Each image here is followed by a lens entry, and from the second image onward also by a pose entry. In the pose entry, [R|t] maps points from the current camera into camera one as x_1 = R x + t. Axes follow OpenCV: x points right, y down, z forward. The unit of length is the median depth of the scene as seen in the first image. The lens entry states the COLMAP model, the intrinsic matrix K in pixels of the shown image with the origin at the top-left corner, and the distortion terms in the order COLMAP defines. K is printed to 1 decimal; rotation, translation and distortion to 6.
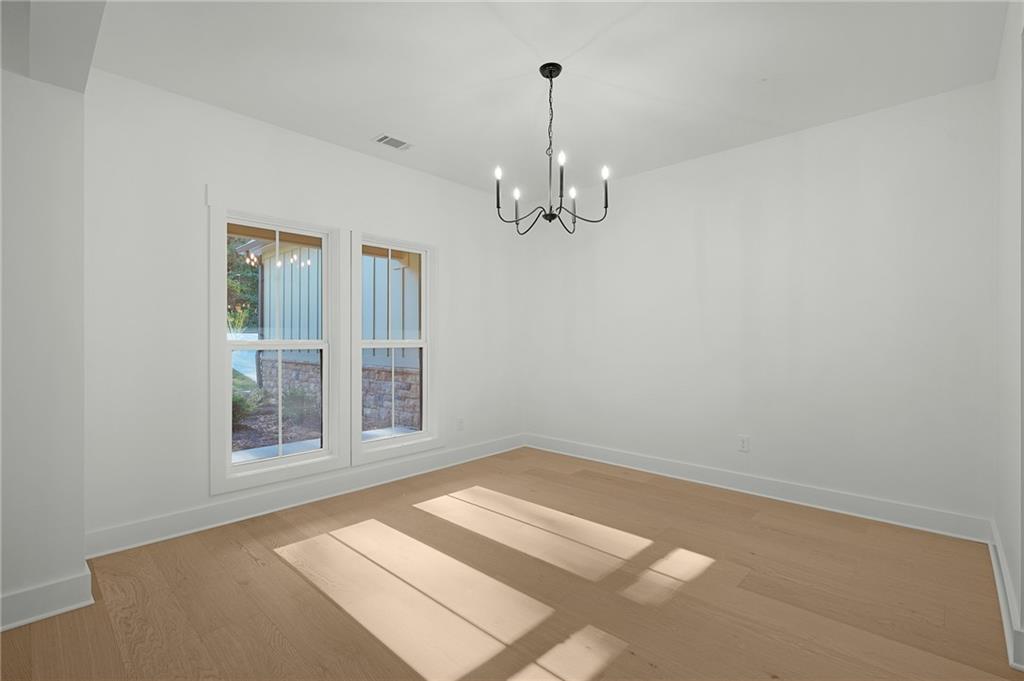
lens RADIAL K [[466.8, 0, 512.3], [0, 466.8, 337.0], [0, 0, 1]] dist [0.022470, -0.000171]
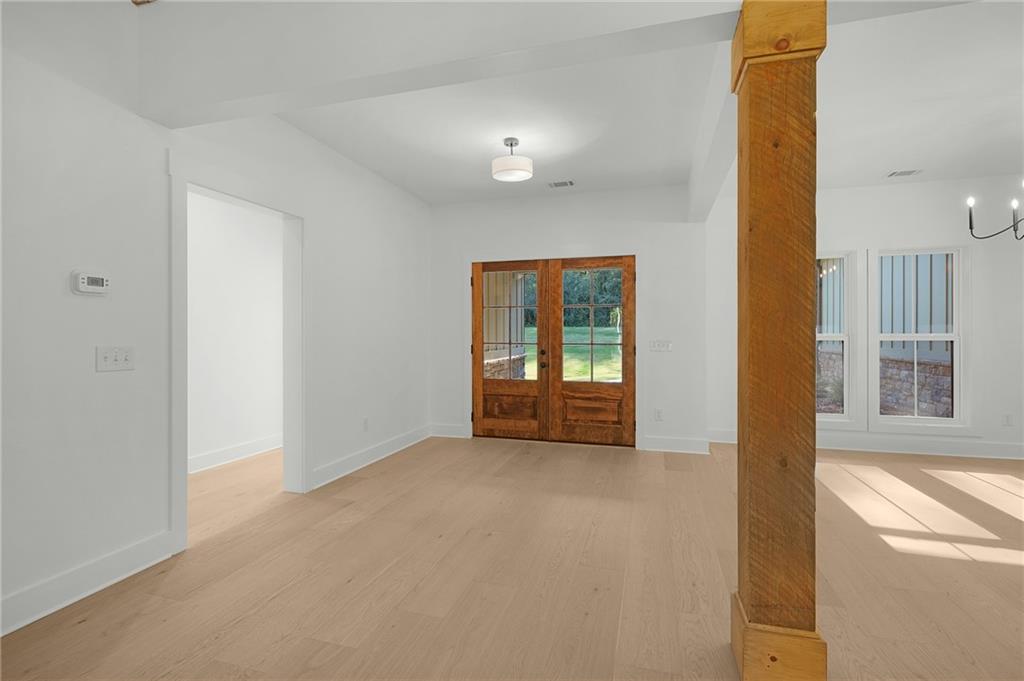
lens RADIAL K [[466.8, 0, 512.9], [0, 466.8, 335.0], [0, 0, 1]] dist [0.022470, -0.000171]
pose [[0.458681, 0.000432, -0.888601, 0.313296], [0.007133, 0.999966, 0.004168, -0.003027], [0.888572, -0.008250, 0.458662, -0.395610]]
